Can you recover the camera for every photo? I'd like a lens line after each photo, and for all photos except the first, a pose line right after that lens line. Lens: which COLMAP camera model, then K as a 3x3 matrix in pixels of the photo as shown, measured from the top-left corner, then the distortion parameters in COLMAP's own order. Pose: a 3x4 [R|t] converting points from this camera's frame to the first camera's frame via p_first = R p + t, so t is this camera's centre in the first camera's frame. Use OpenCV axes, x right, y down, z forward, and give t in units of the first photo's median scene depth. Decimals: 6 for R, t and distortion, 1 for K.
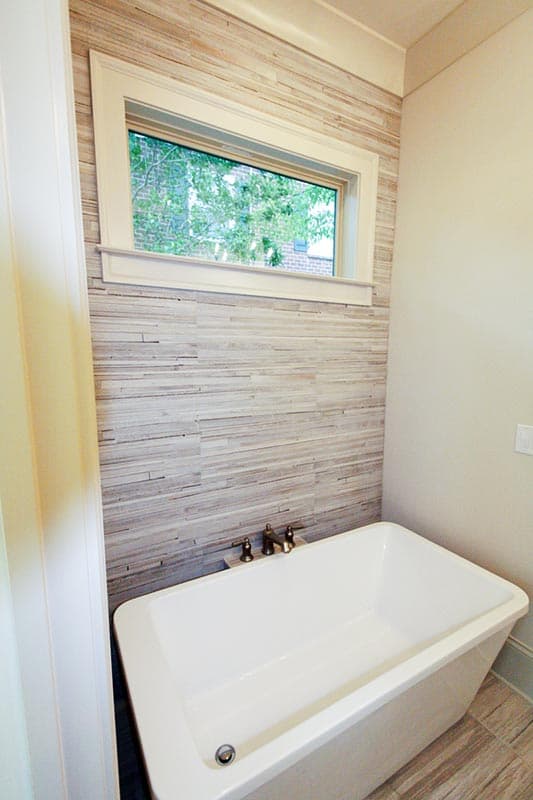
lens RADIAL K [[373.6, 0, 275.2], [0, 373.6, 410.9], [0, 0, 1]] dist [0.016408, -0.002078]
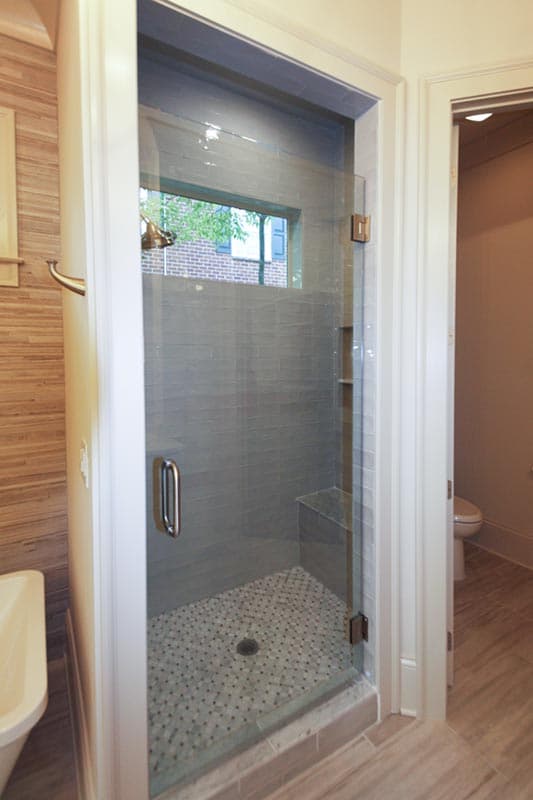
lens RADIAL K [[391.9, 0, 226.5], [0, 391.9, 373.1], [0, 0, 1]] dist [0.001665, -0.004304]
pose [[0.999988, -0.003051, -0.003925, 0.661141], [0.002590, 0.993652, -0.112471, -0.001829], [0.004243, 0.112459, 0.993647, 0.181562]]
